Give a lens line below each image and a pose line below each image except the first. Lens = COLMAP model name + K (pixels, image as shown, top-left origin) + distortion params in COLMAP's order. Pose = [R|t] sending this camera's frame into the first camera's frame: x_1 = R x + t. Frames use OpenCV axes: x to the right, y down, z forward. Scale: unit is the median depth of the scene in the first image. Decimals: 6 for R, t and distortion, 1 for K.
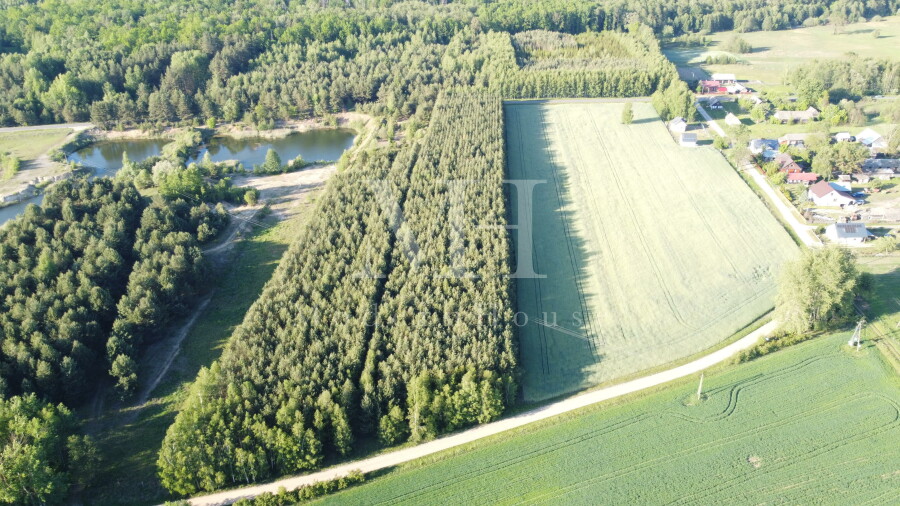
lens RADIAL K [[694.2, 0, 450.0], [0, 694.2, 253.0], [0, 0, 1]] dist [0.004225, -0.013756]
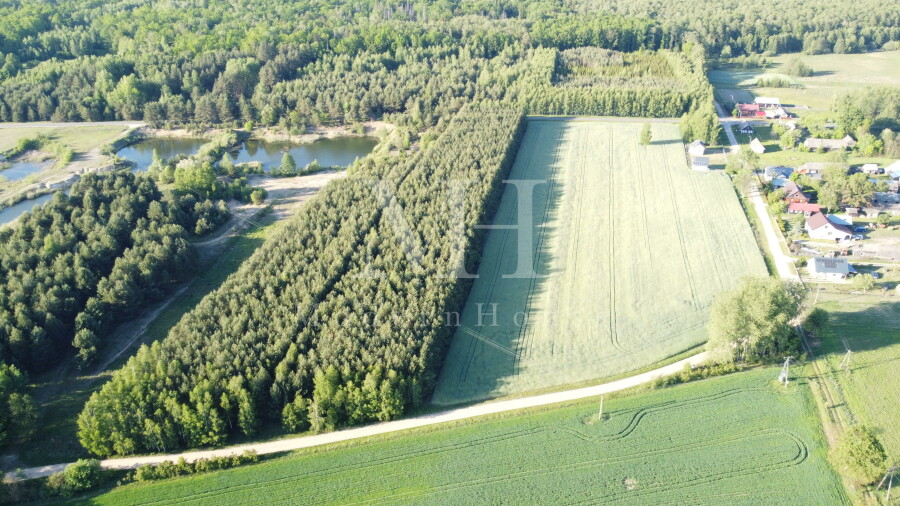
lens RADIAL K [[694.2, 0, 450.0], [0, 694.2, 253.0], [0, 0, 1]] dist [0.004225, -0.013756]
pose [[0.988473, 0.066565, -0.135979, 0.162704], [-0.068479, 0.997608, -0.009443, -0.003742], [0.135025, 0.018646, 0.990667, -0.022709]]
